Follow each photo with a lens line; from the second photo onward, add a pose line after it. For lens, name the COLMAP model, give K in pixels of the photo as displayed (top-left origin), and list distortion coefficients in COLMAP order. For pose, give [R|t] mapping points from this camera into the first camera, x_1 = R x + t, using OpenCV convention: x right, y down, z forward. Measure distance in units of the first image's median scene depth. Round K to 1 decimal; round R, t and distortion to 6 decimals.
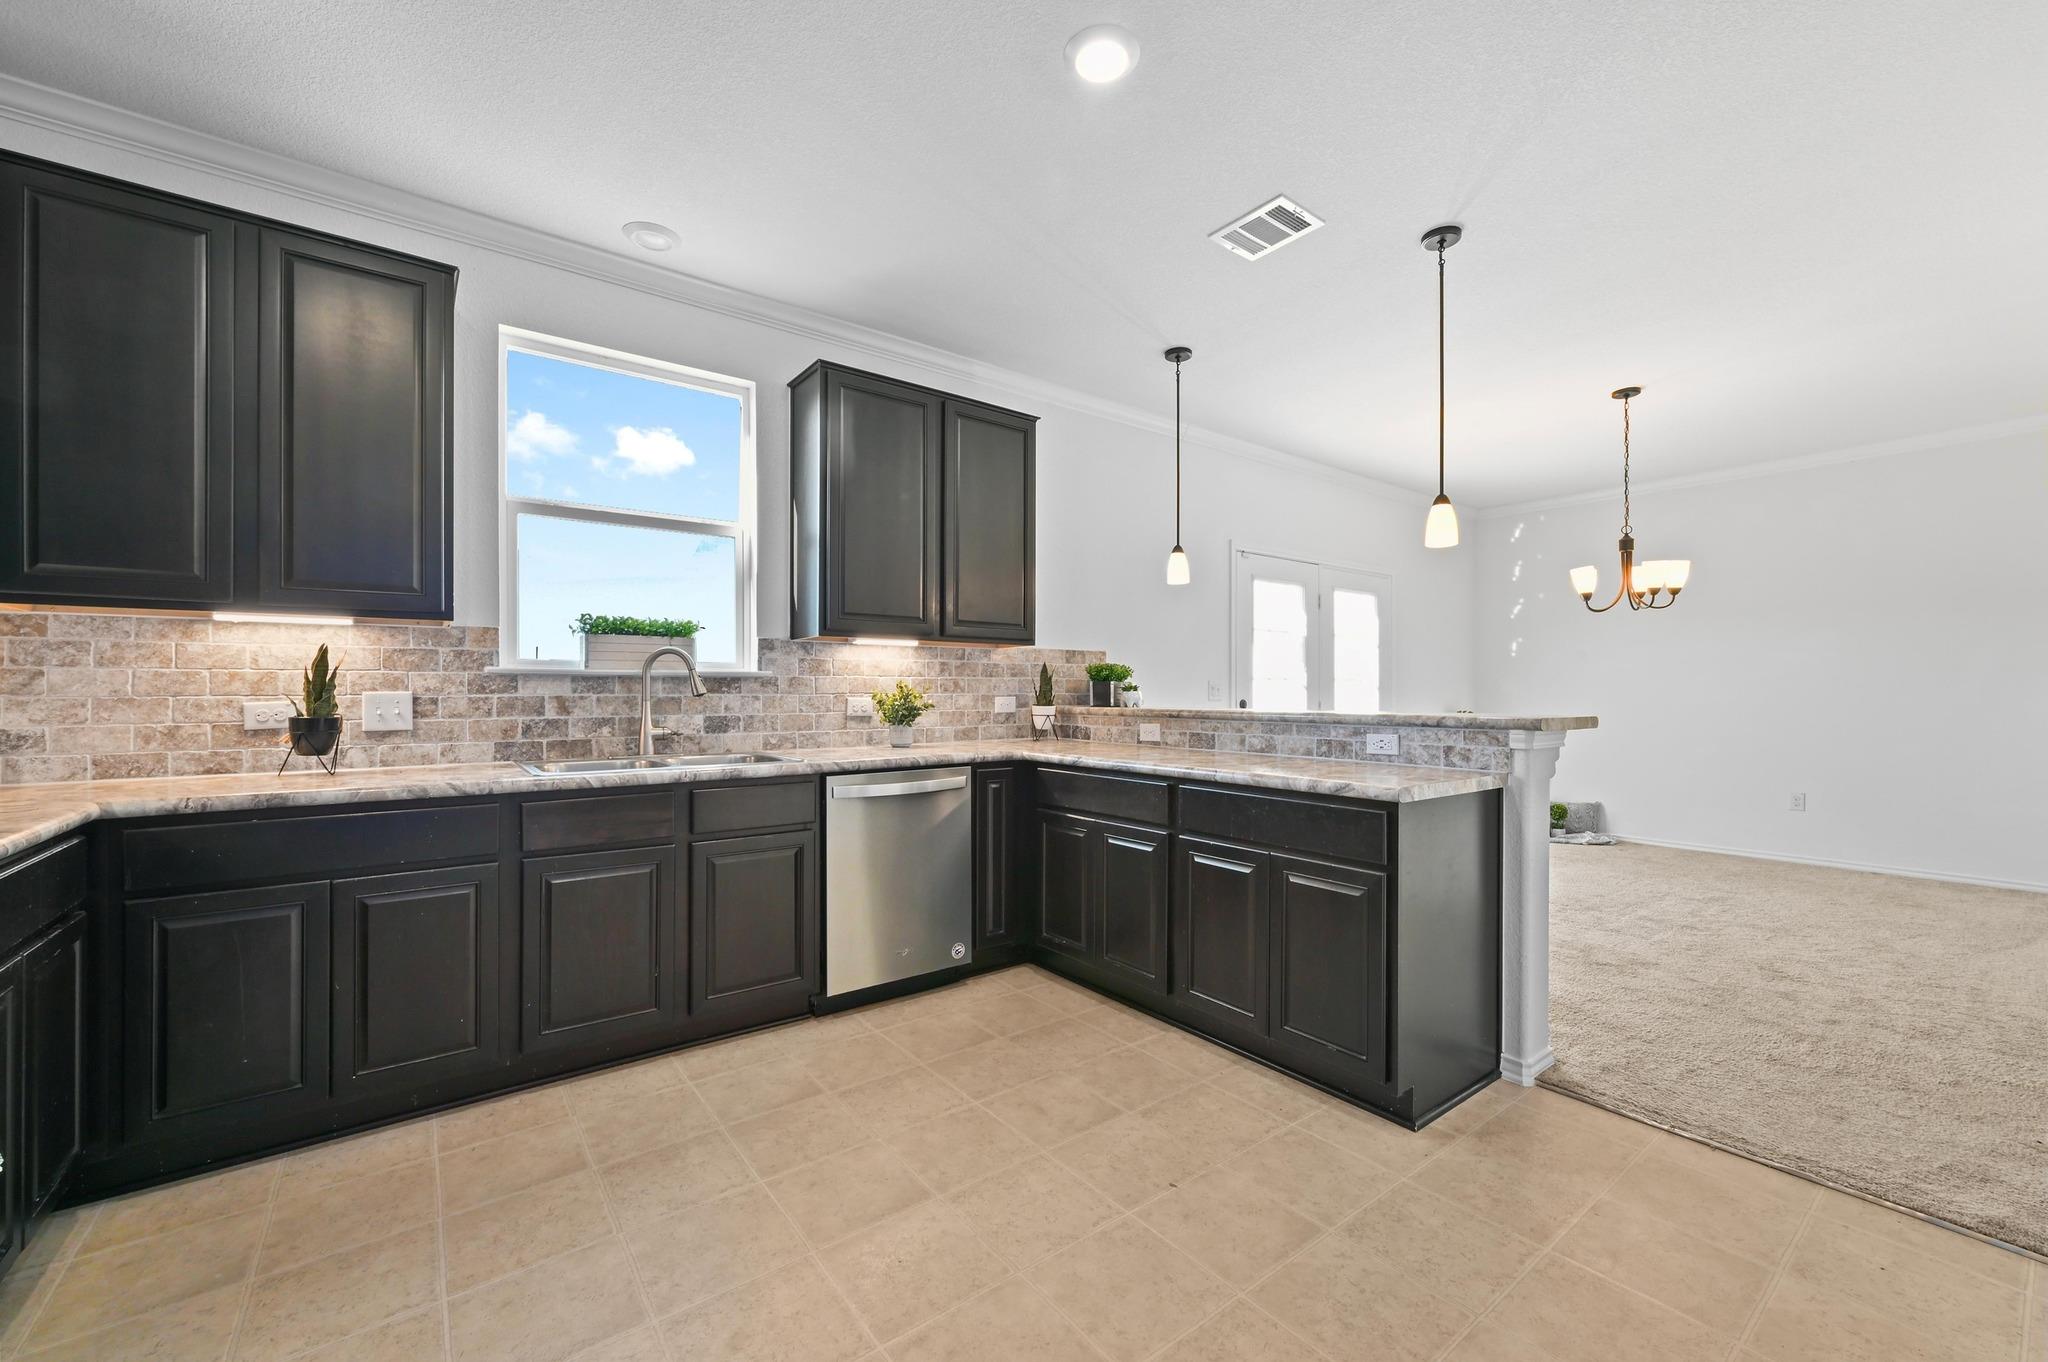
lens RADIAL K [[809.1, 0, 1024.9], [0, 809.1, 688.9], [0, 0, 1]] dist [0.001295, -0.000047]
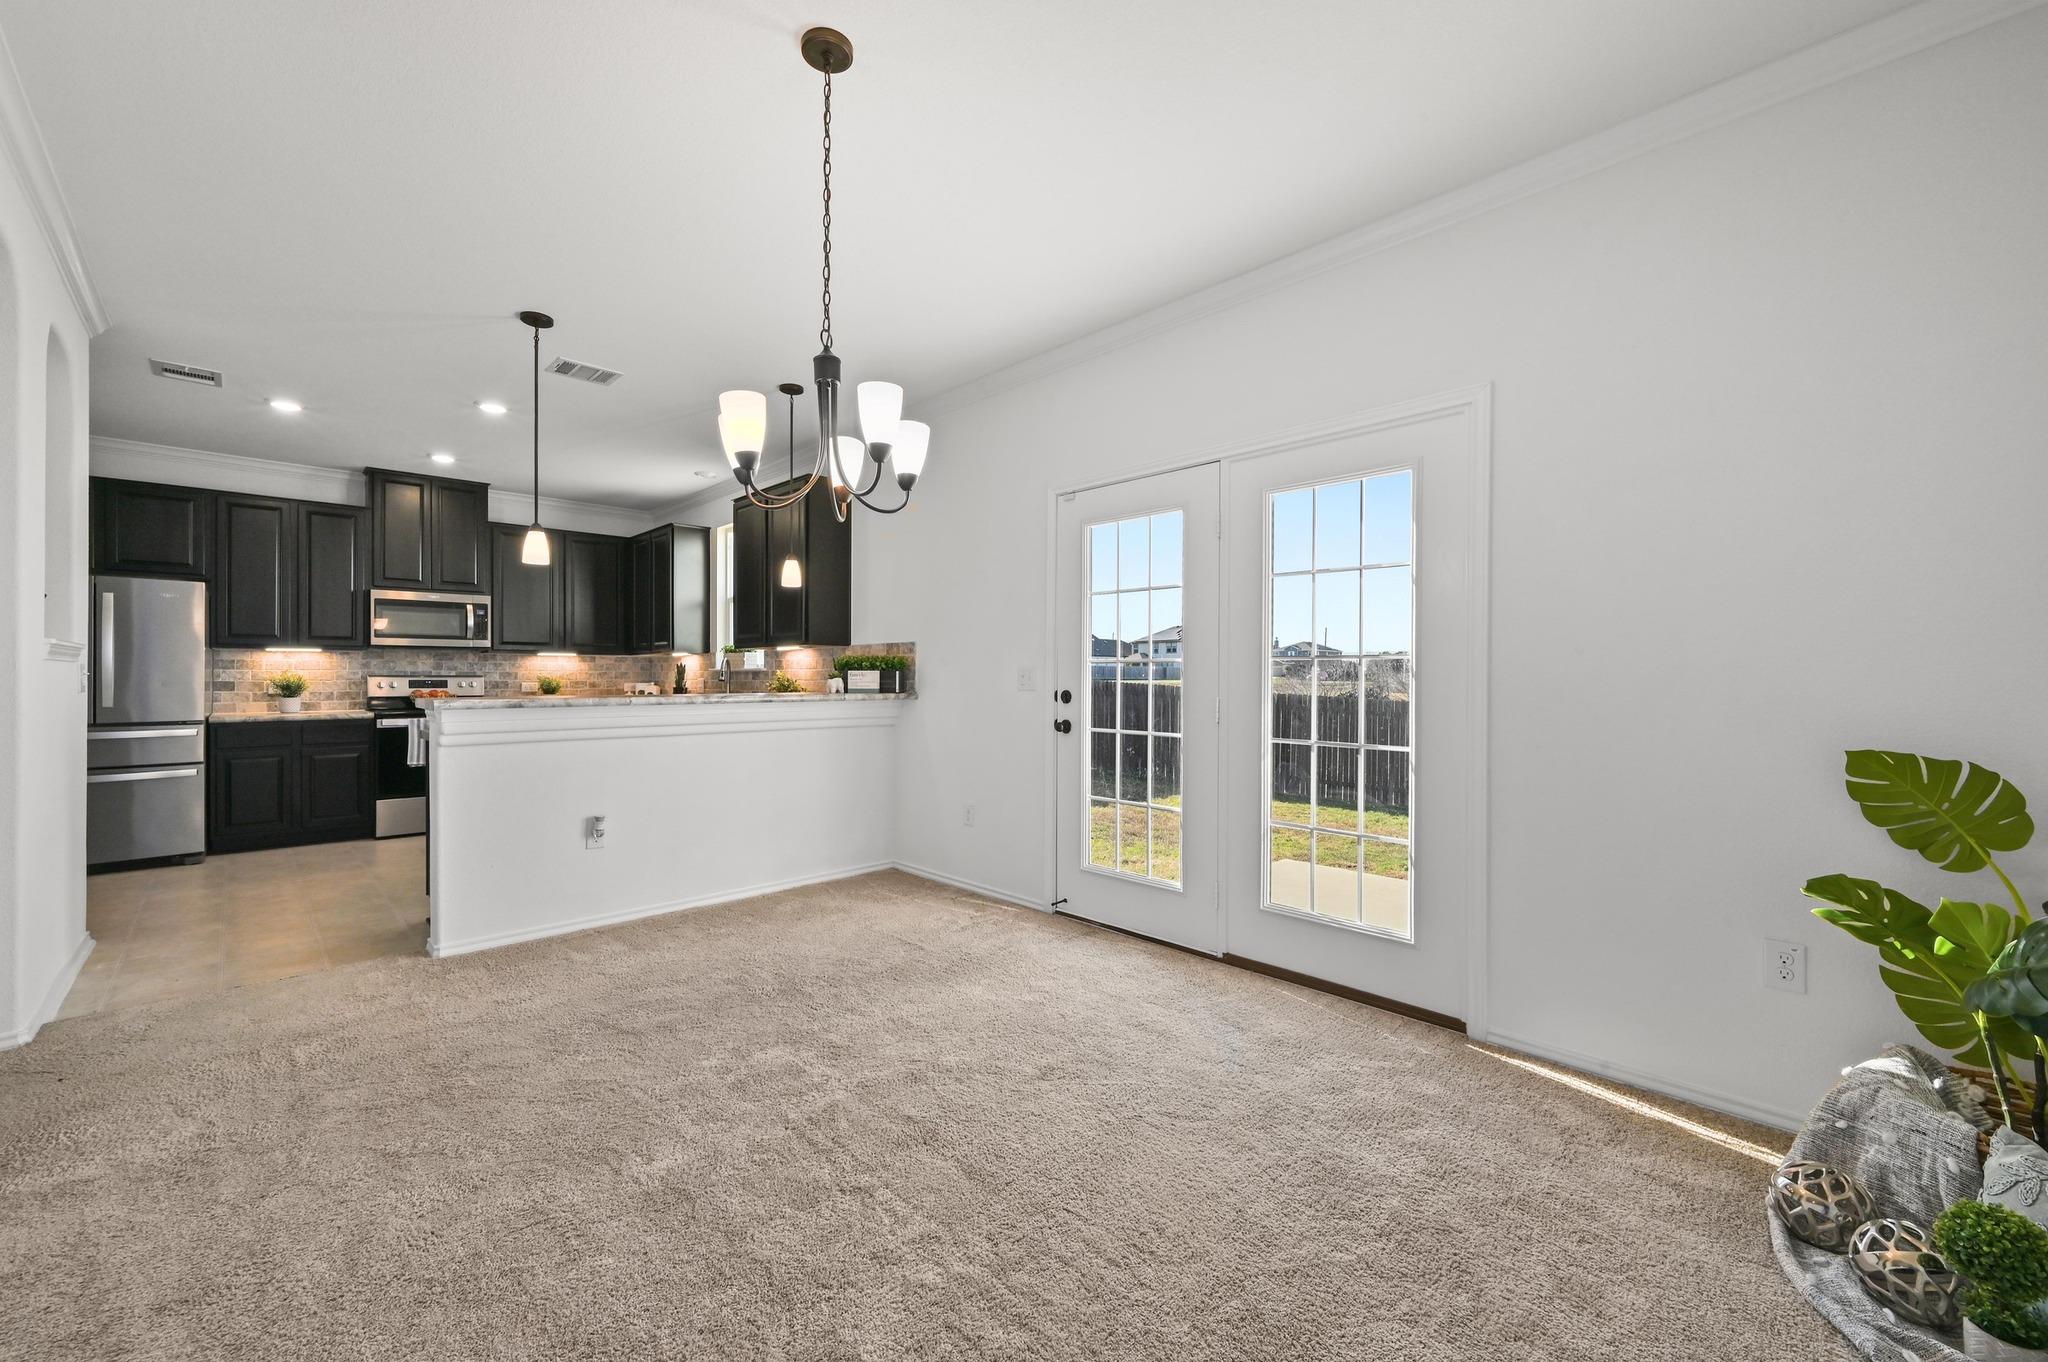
lens RADIAL K [[809.1, 0, 1021.6], [0, 809.1, 678.5], [0, 0, 1]] dist [0.001295, -0.000047]
pose [[0.122504, 0.000786, -0.992468, 1.861608], [0.001842, 0.999998, 0.001020, 0.001286], [0.992466, -0.001953, 0.122502, 1.596955]]
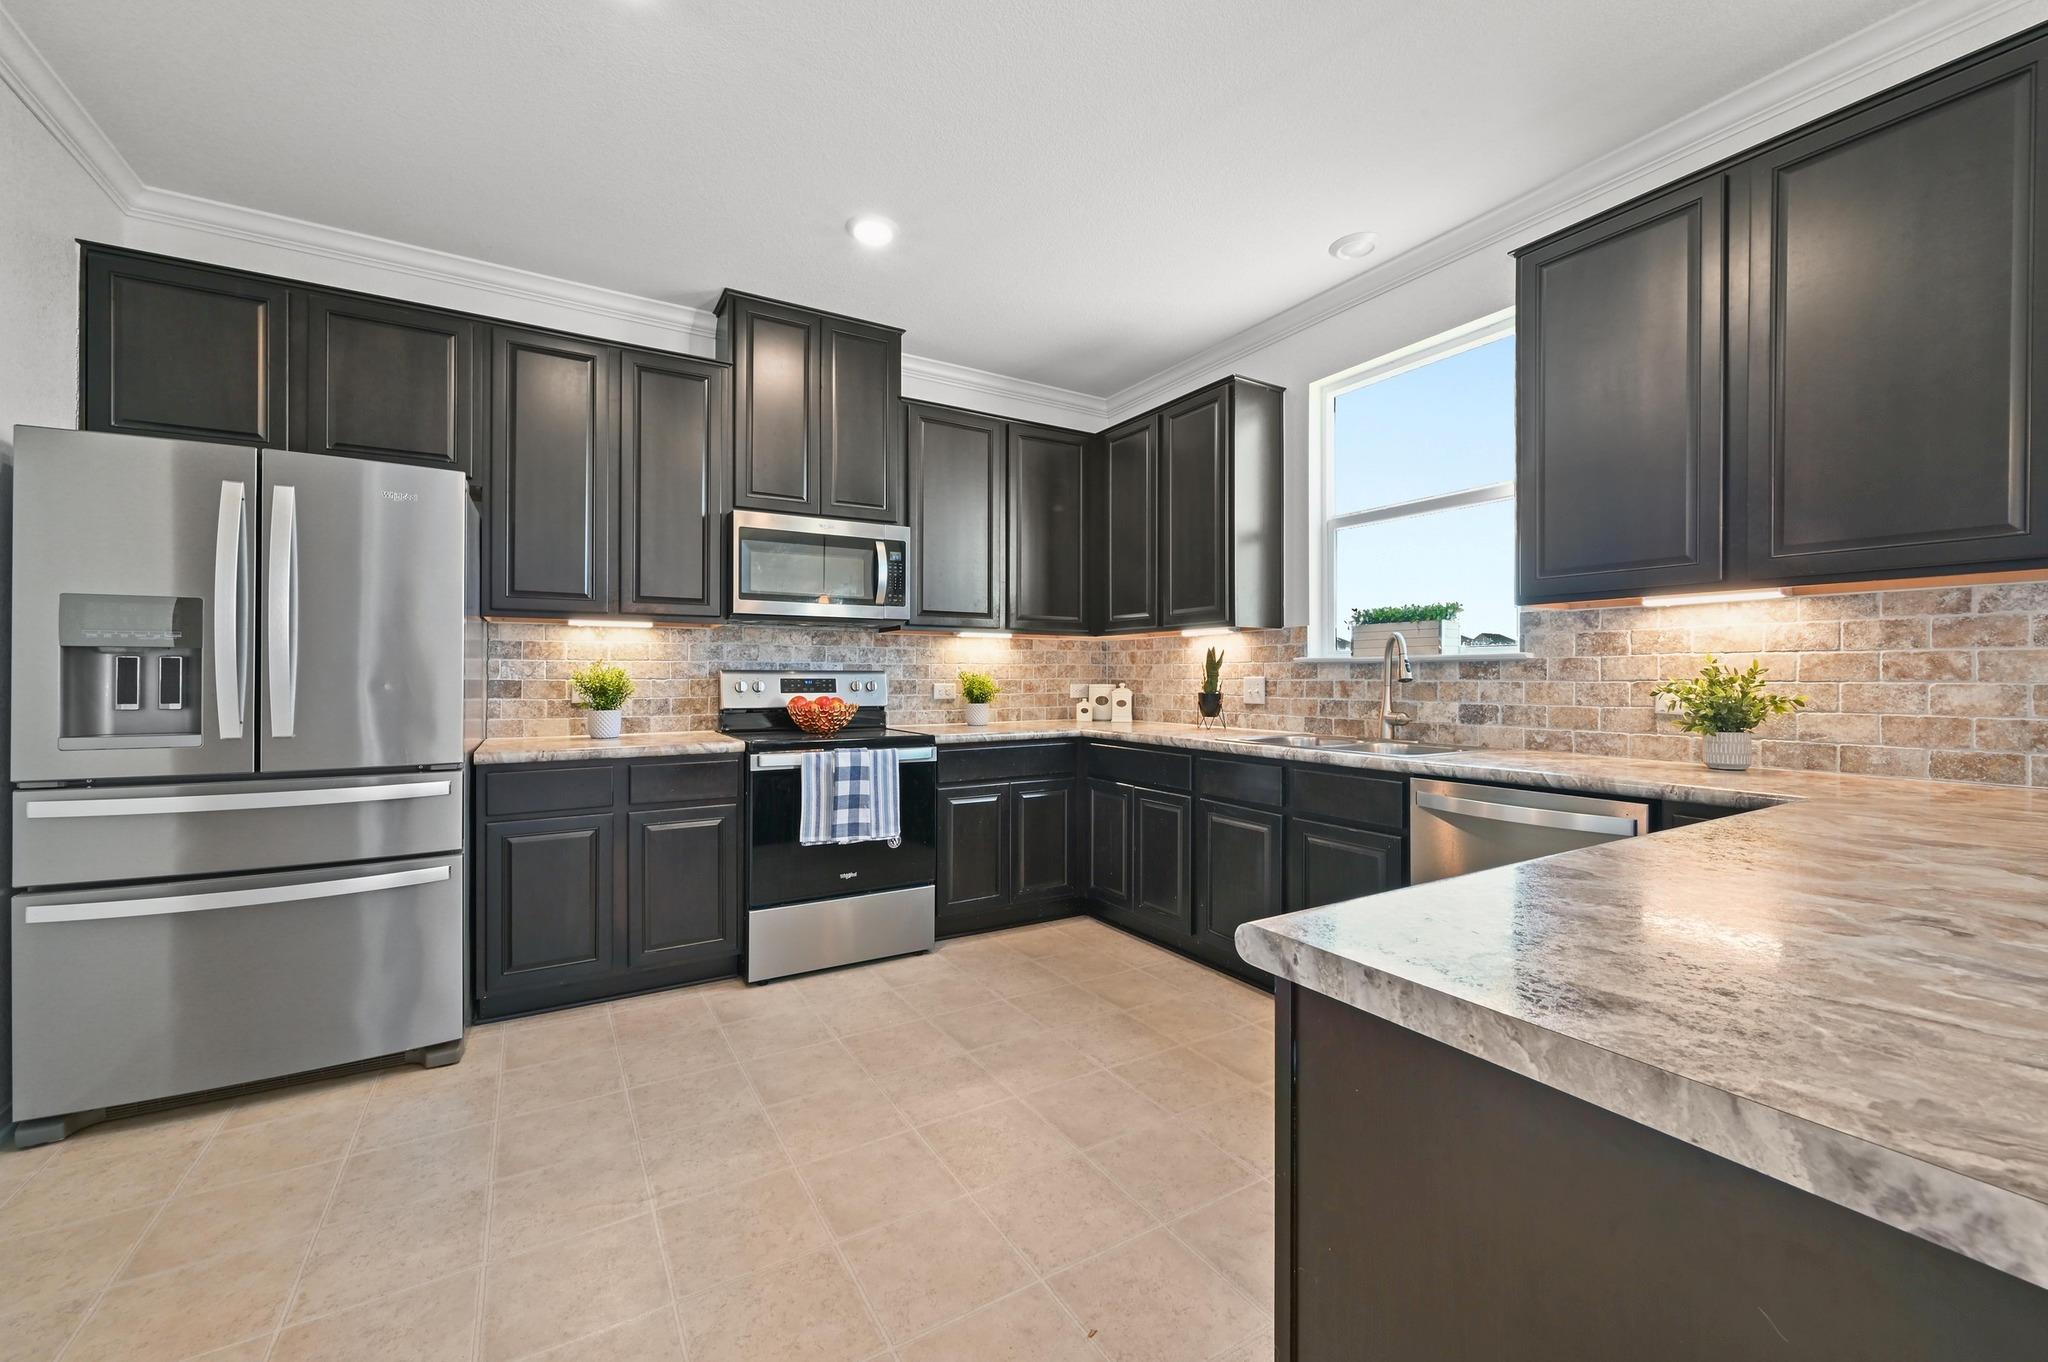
lens RADIAL K [[809.1, 0, 1028.8], [0, 809.1, 673.6], [0, 0, 1]] dist [0.001295, -0.000047]
pose [[-0.098094, -0.003523, -0.995171, 0.633827], [0.001401, 0.999992, -0.003678, 0.002214], [0.995176, -0.001755, -0.098089, 0.684627]]
